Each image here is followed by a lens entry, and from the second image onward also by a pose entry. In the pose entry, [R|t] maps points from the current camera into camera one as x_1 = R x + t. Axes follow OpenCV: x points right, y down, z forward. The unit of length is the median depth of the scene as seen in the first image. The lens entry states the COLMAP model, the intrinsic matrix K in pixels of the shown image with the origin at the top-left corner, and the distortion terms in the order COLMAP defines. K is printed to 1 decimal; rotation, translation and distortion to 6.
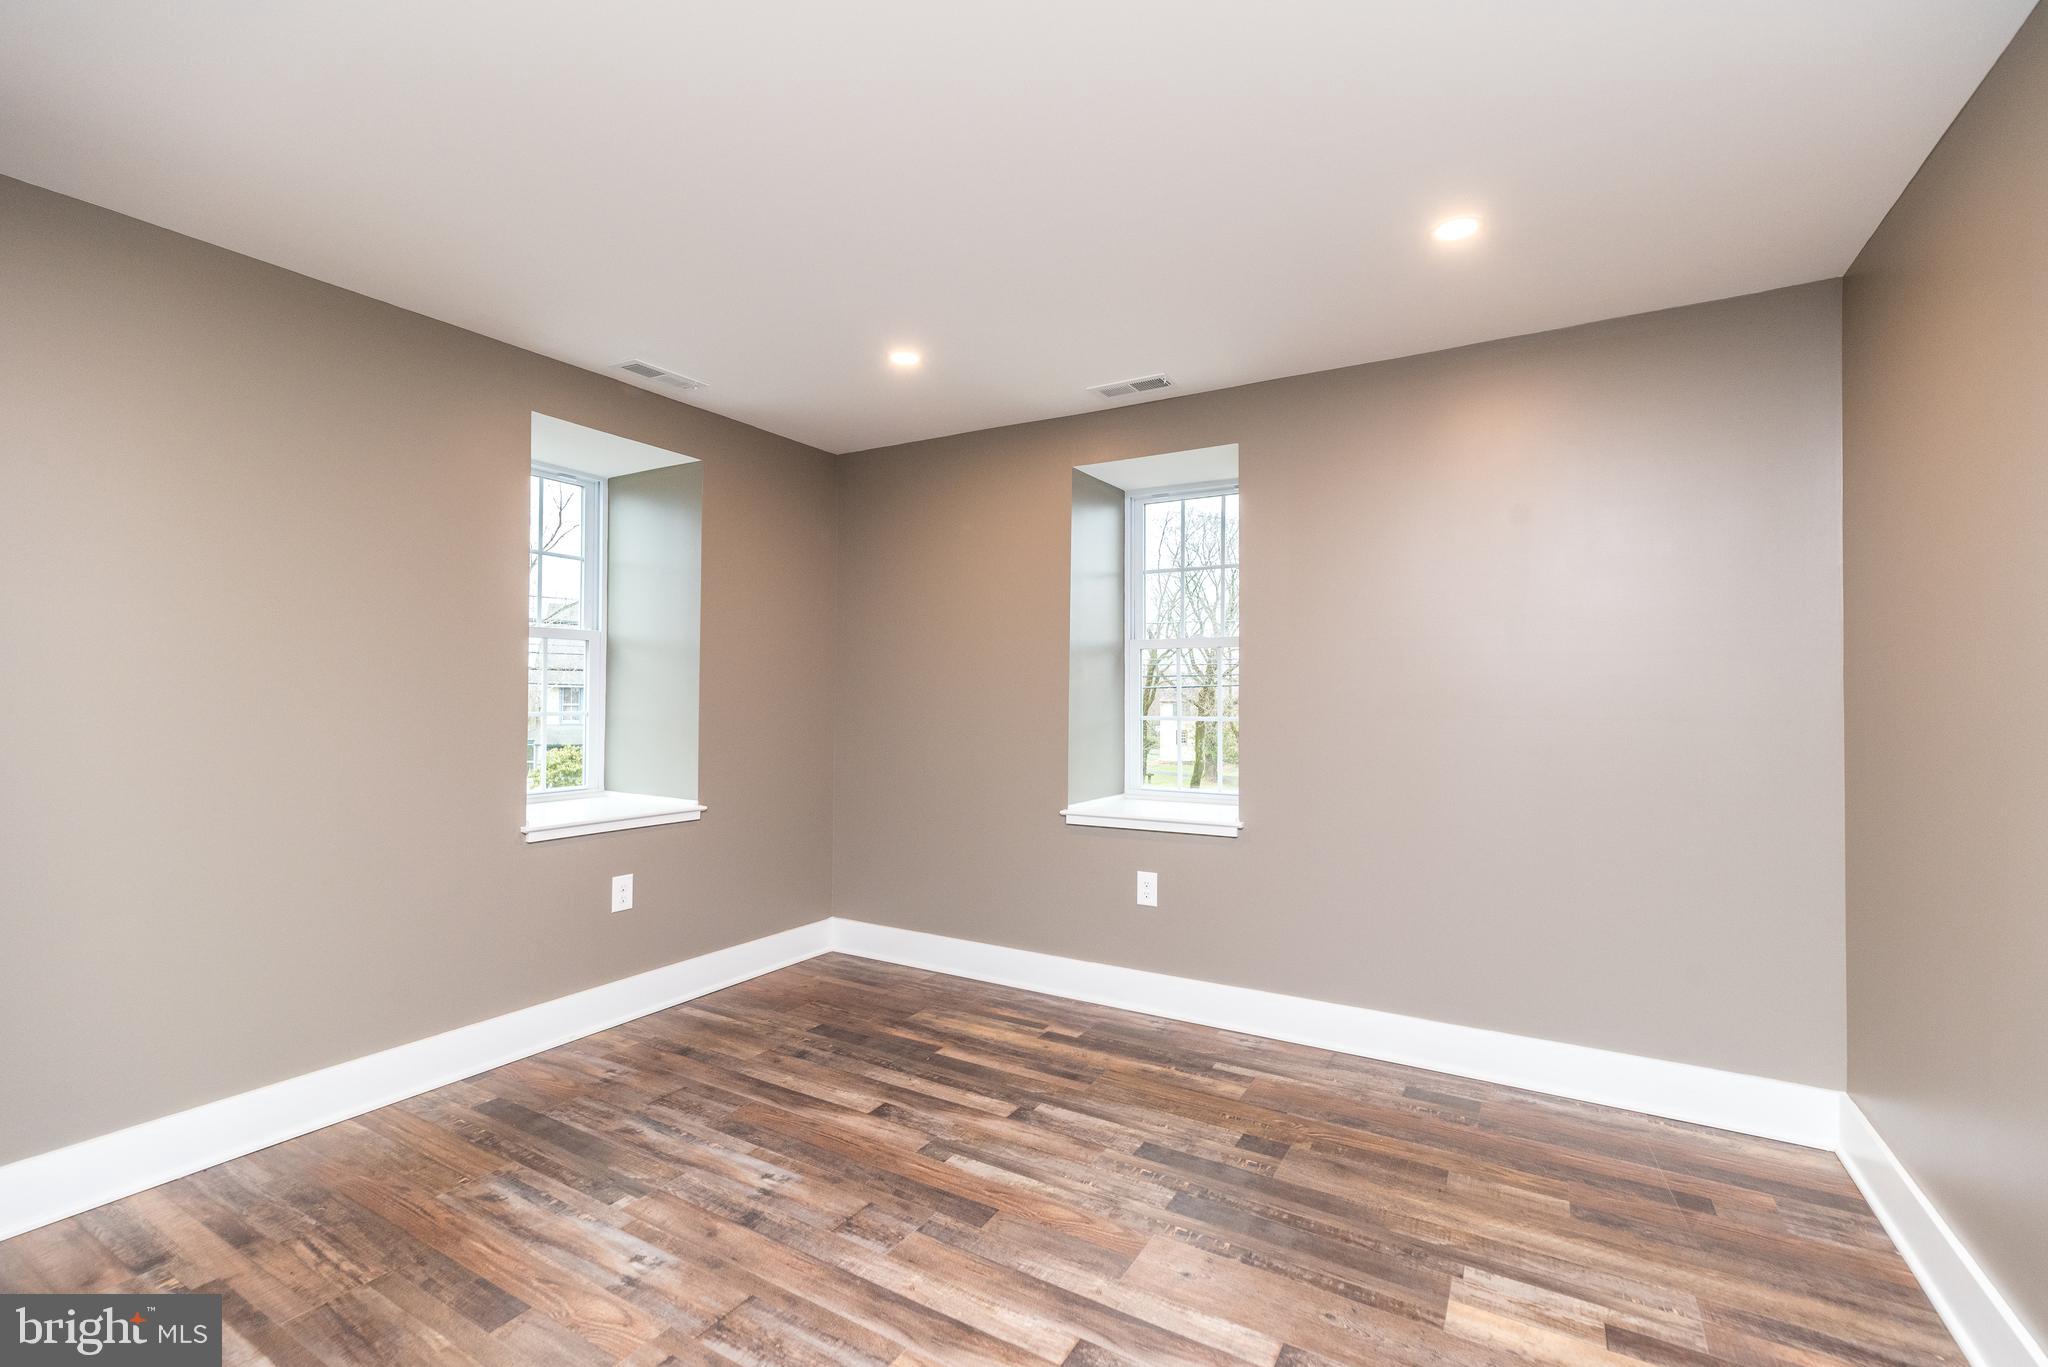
lens RADIAL K [[886.5, 0, 1036.9], [0, 886.5, 690.0], [0, 0, 1]] dist [0.007126, -0.000146]
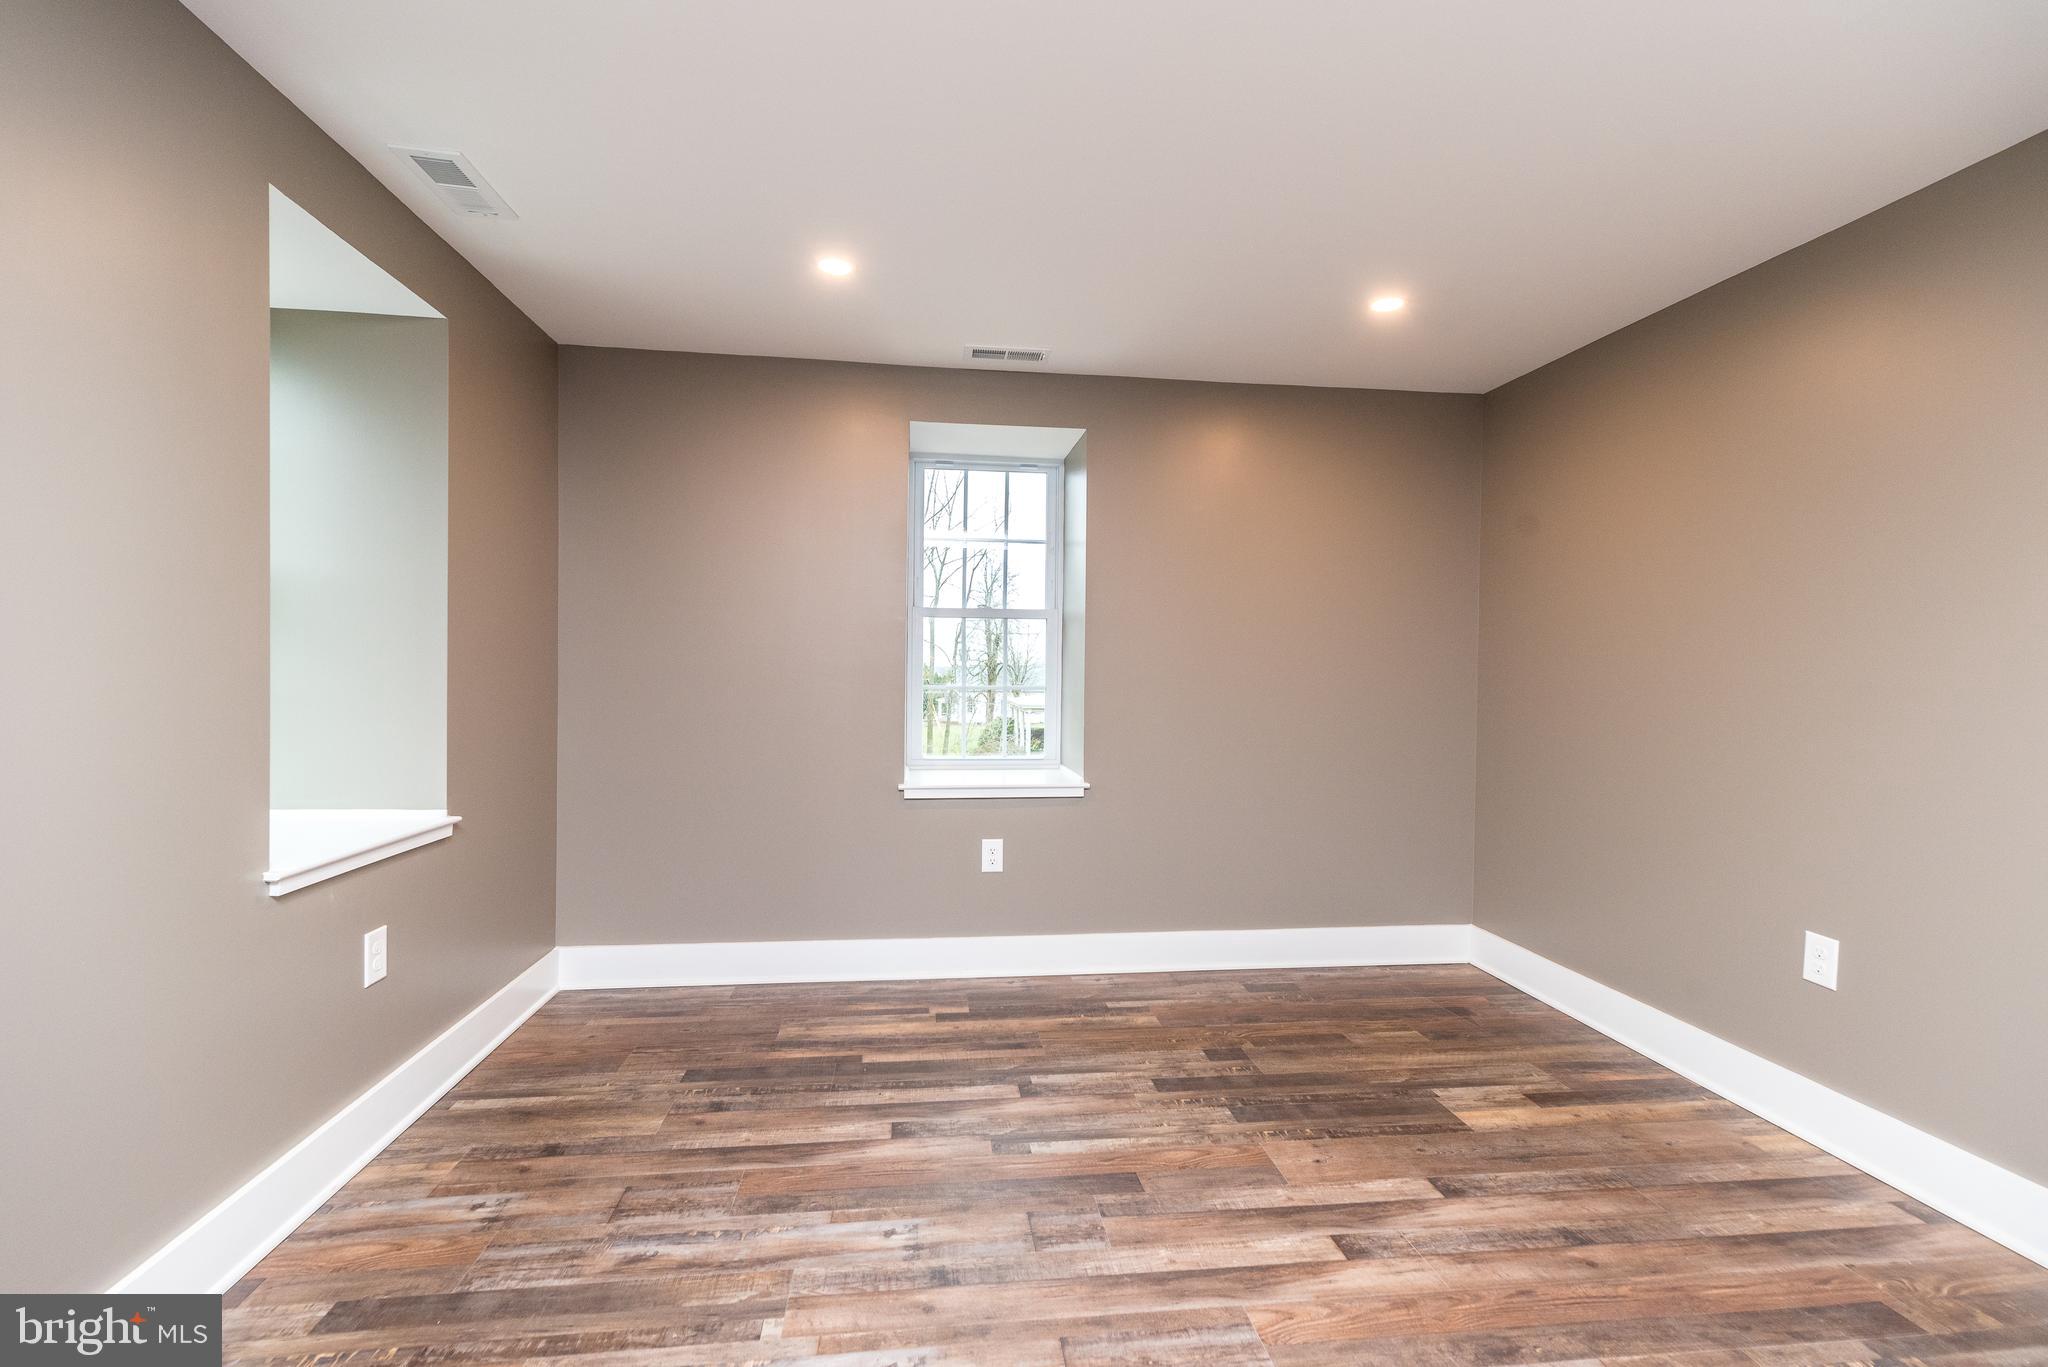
lens RADIAL K [[890.1, 0, 1027.1], [0, 890.1, 690.3], [0, 0, 1]] dist [0.006744, -0.000346]
pose [[0.797457, -0.009274, 0.603305, -0.609405], [-0.012021, 0.999439, 0.031252, 0.004107], [-0.603256, -0.032175, 0.796898, 0.228464]]
